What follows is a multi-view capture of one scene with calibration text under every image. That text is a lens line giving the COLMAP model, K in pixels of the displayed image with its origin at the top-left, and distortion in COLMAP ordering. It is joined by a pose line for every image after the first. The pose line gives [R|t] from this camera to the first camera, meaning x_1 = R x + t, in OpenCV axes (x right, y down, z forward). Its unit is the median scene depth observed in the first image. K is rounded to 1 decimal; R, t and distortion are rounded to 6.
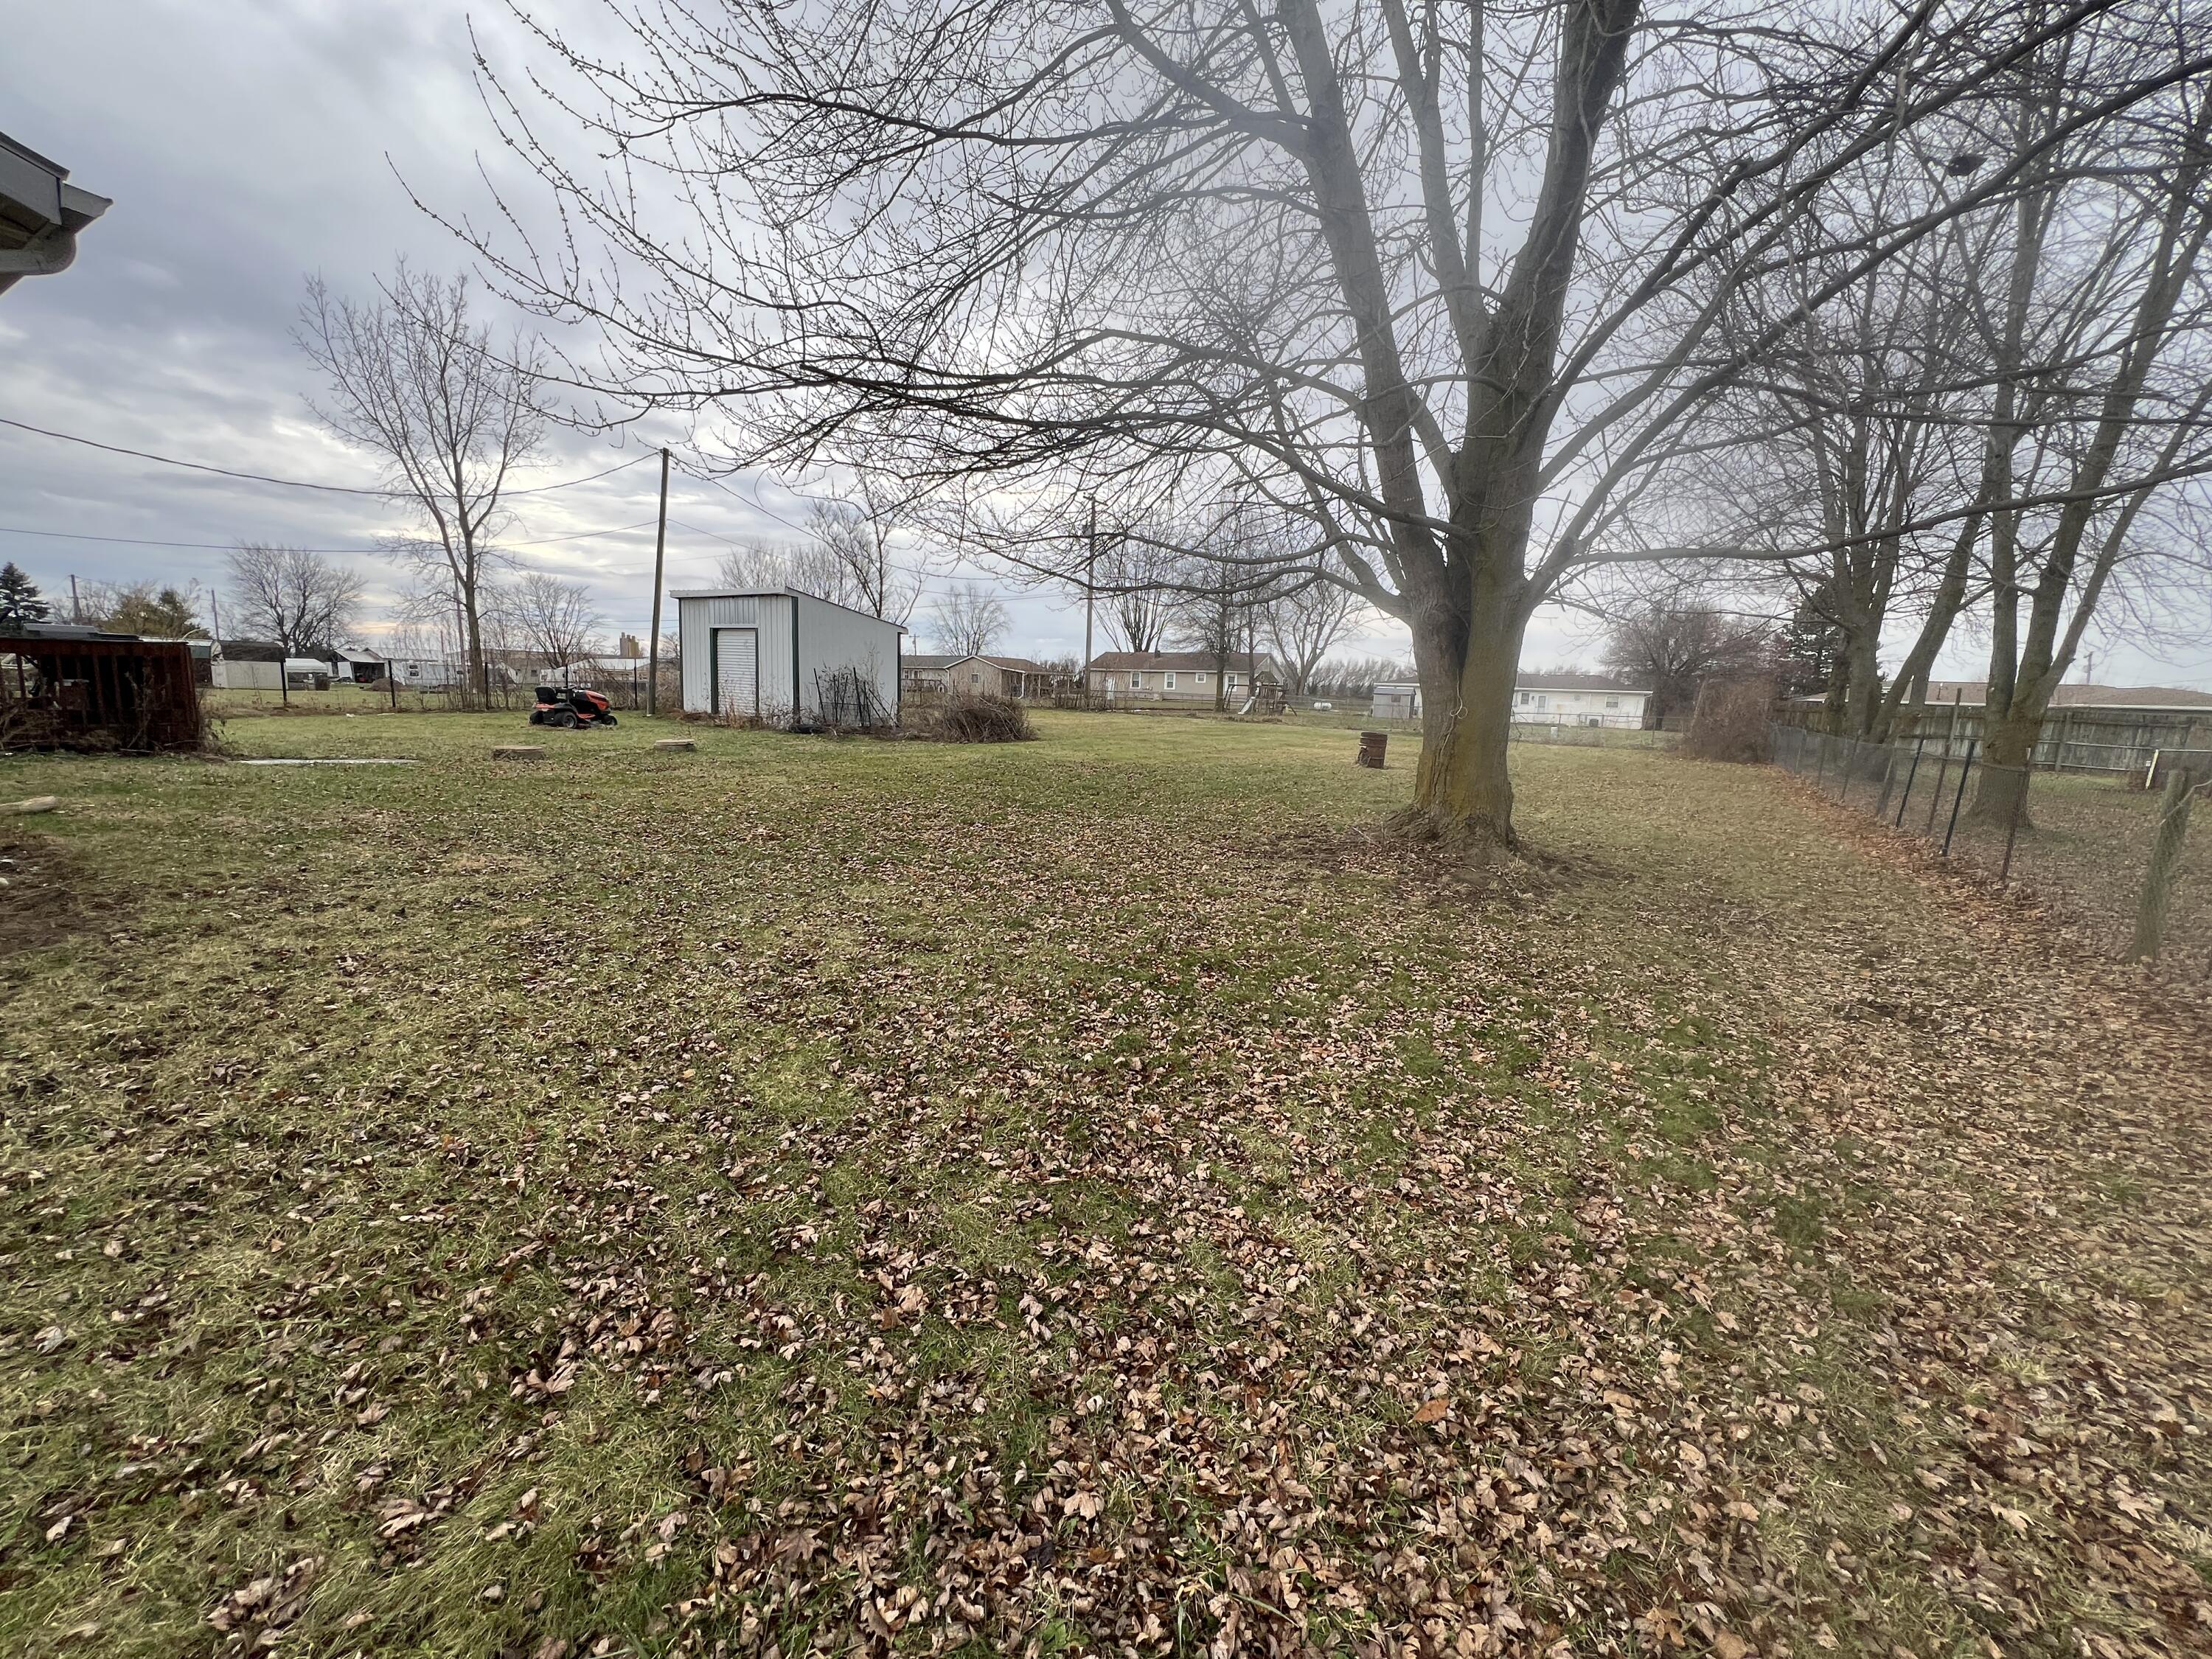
lens RADIAL K [[888.3, 0, 1100.1], [0, 888.3, 822.2], [0, 0, 1]] dist [-0.001138, -0.000043]
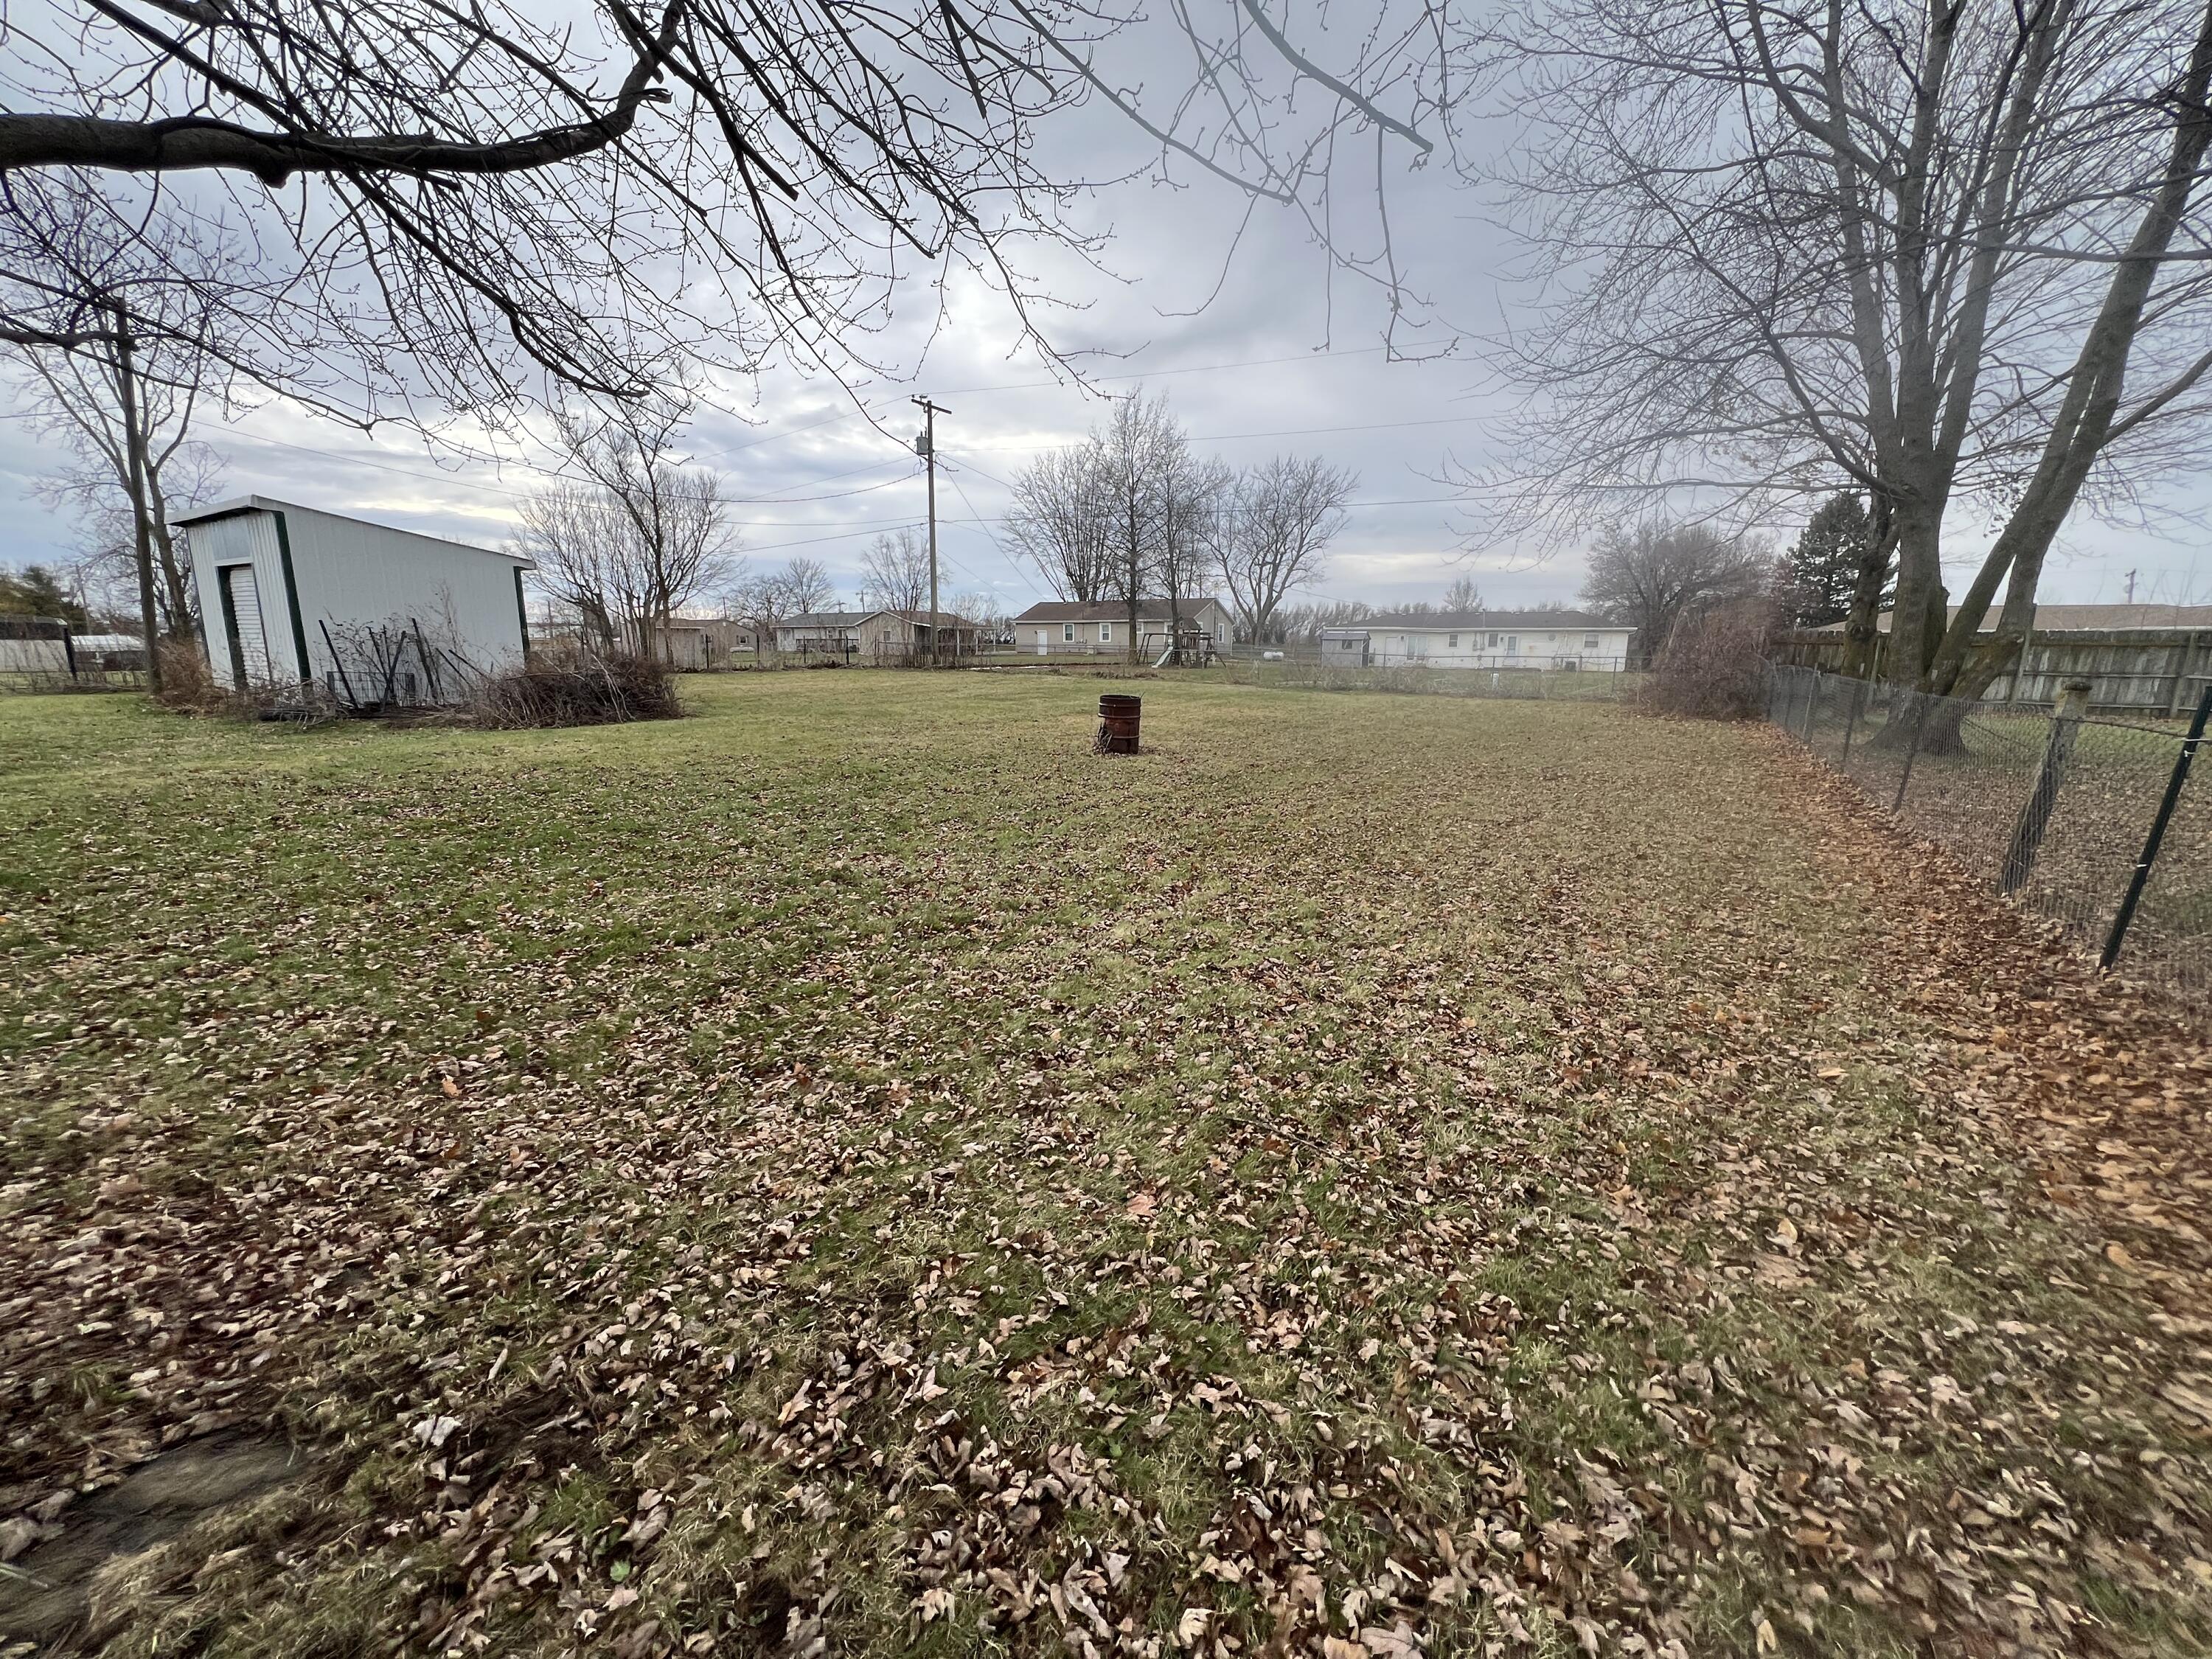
lens RADIAL K [[888.3, 0, 1100.1], [0, 888.3, 822.2], [0, 0, 1]] dist [-0.001138, -0.000043]
pose [[0.999576, -0.028859, -0.003829, 0.088794], [0.029010, 0.998417, 0.048183, -0.012982], [0.002432, -0.048274, 0.998831, 0.113543]]
